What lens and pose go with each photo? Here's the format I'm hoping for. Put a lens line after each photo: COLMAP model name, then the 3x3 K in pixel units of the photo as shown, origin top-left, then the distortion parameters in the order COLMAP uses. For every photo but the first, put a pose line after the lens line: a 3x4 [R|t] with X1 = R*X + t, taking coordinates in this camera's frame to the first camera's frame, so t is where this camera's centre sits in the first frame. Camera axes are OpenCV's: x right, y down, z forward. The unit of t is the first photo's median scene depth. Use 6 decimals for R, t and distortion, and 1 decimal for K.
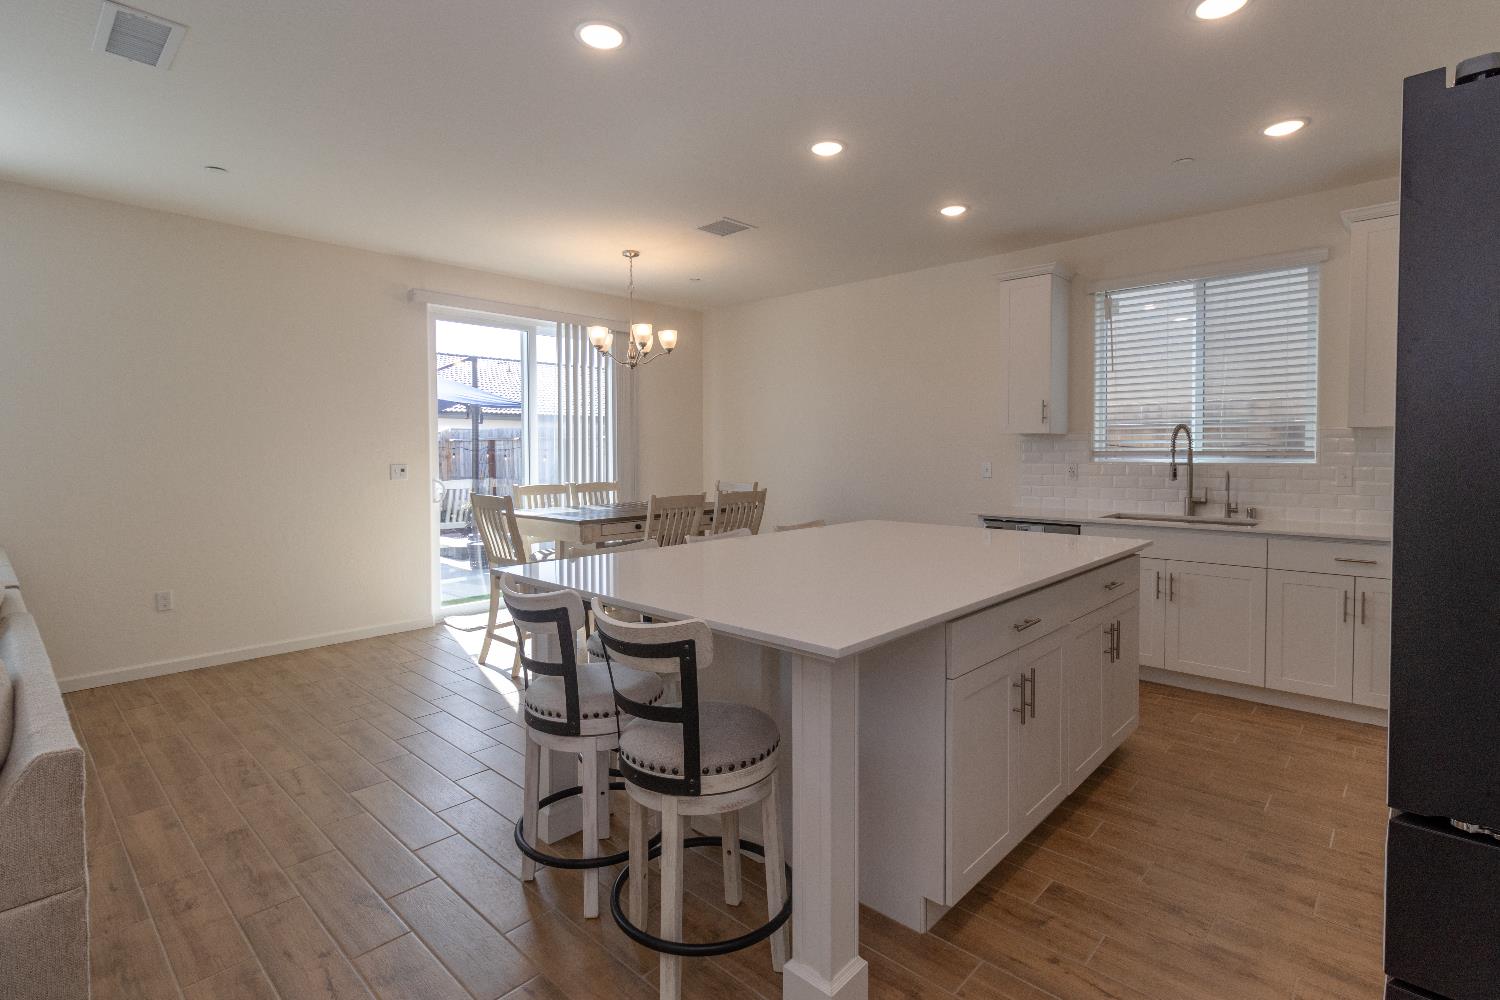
lens RADIAL K [[706.0, 0, 806.7], [0, 706.0, 478.4], [0, 0, 1]] dist [0.003054, -0.000545]
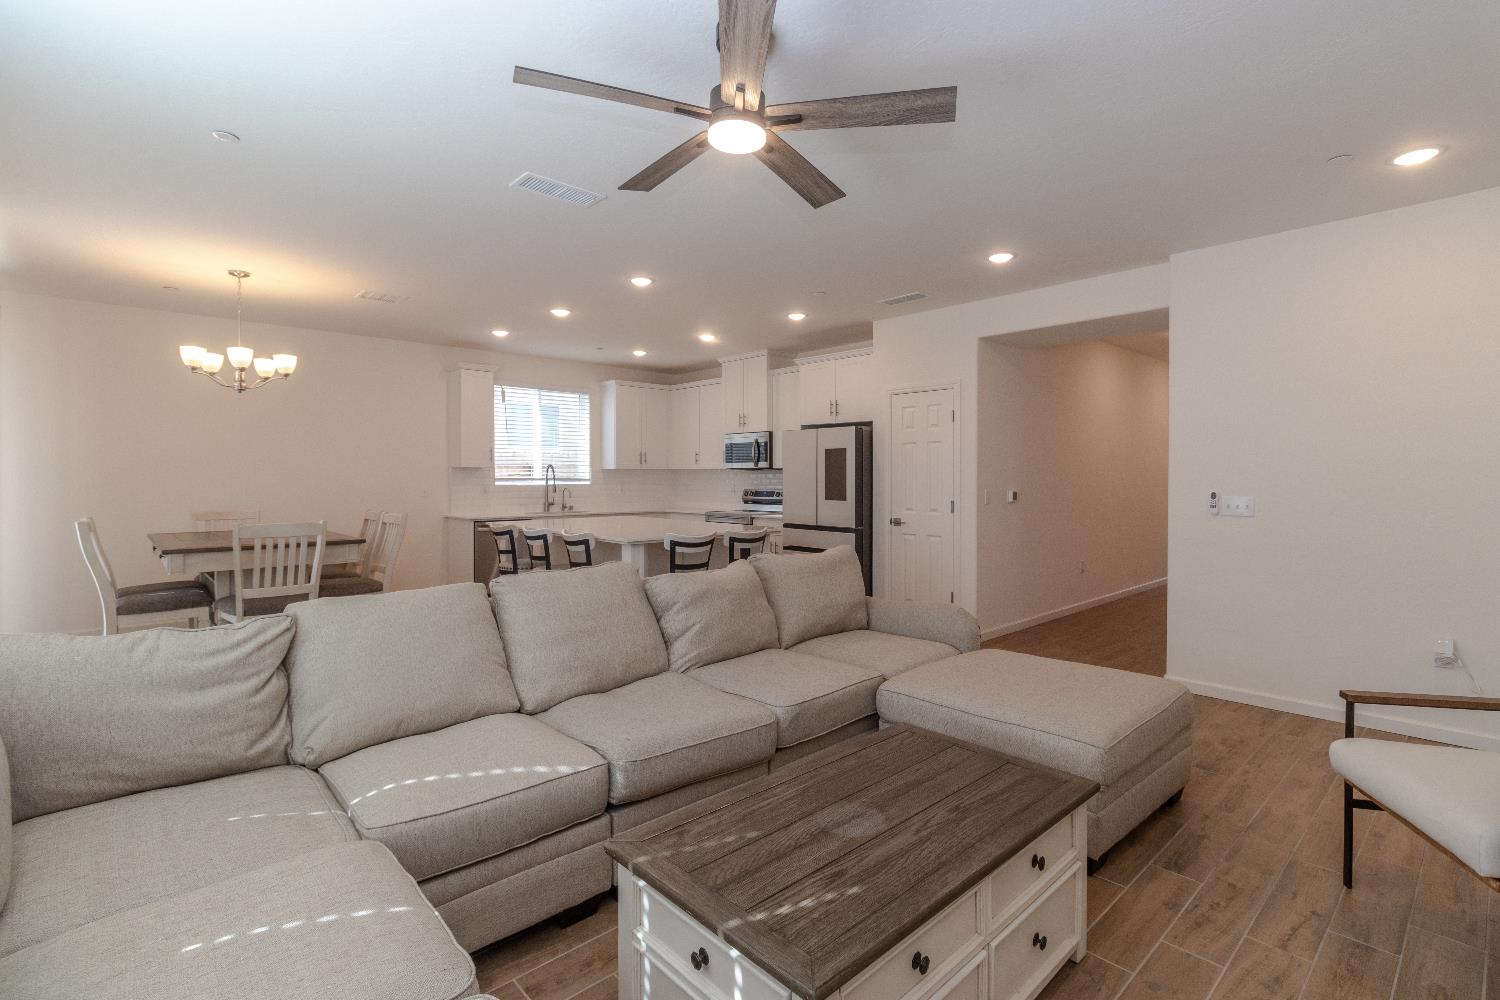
lens RADIAL K [[706.0, 0, 770.1], [0, 706.0, 482.6], [0, 0, 1]] dist [0.003054, -0.000545]
pose [[0.059576, -0.004612, 0.998213, -1.375699], [0.041284, 0.999145, 0.002152, -0.005879], [-0.997370, 0.041082, 0.059716, 0.275089]]
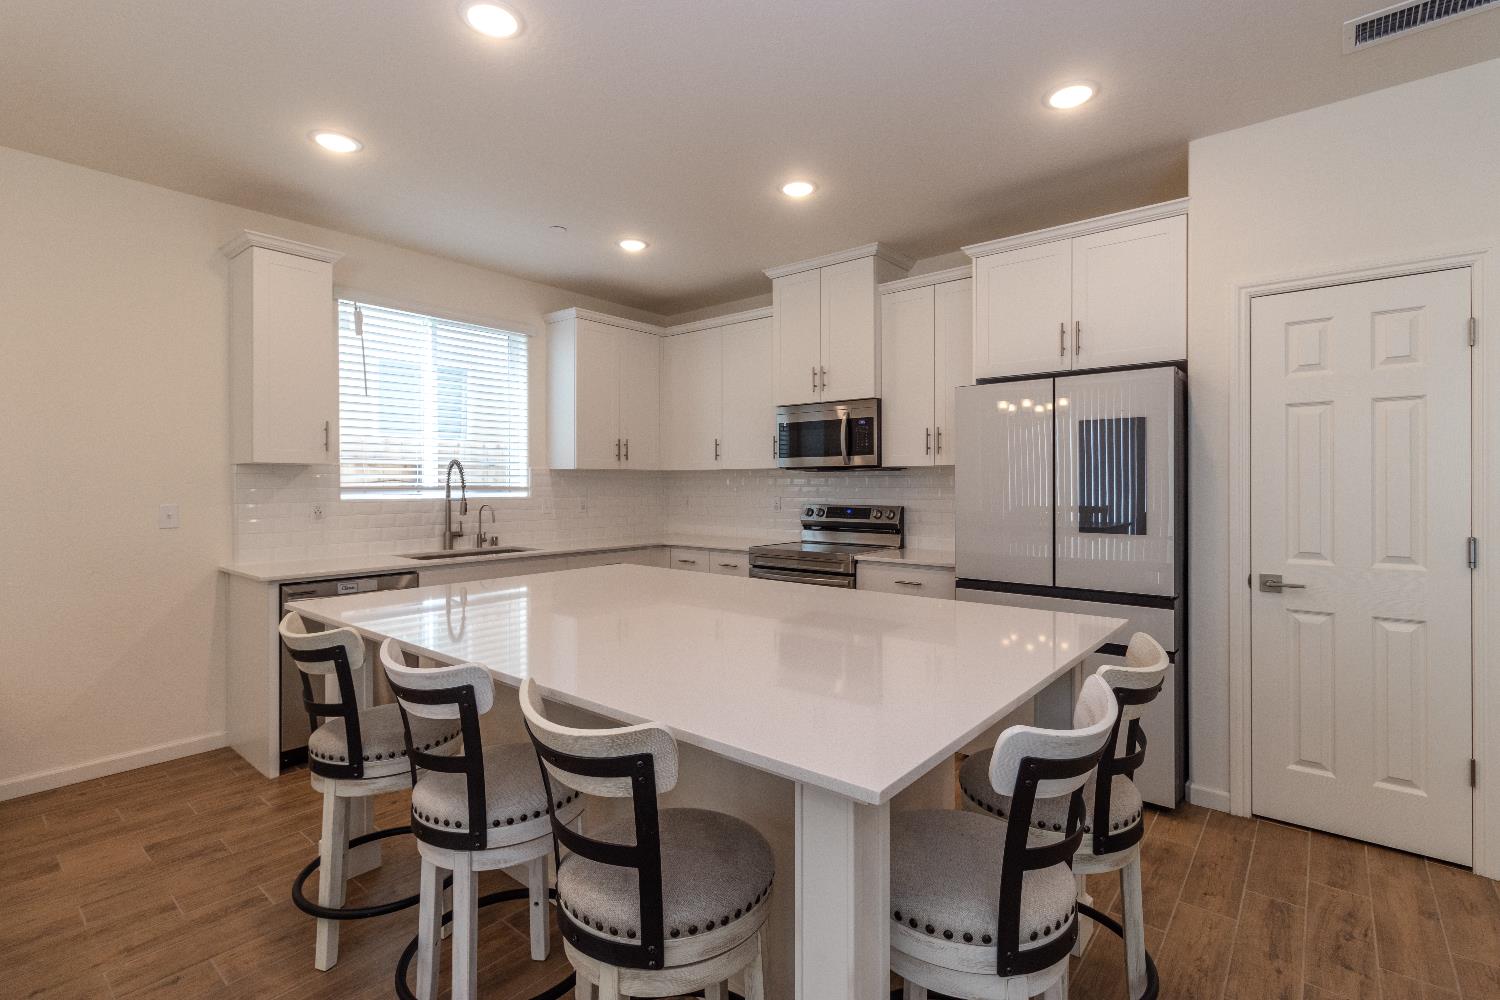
lens RADIAL K [[706.0, 0, 747.3], [0, 706.0, 484.5], [0, 0, 1]] dist [0.003054, -0.000545]
pose [[-0.040765, 0.002578, 0.999165, -0.500161], [0.043770, 0.999041, -0.000791, -0.022085], [-0.998210, 0.043702, -0.040839, 0.617539]]
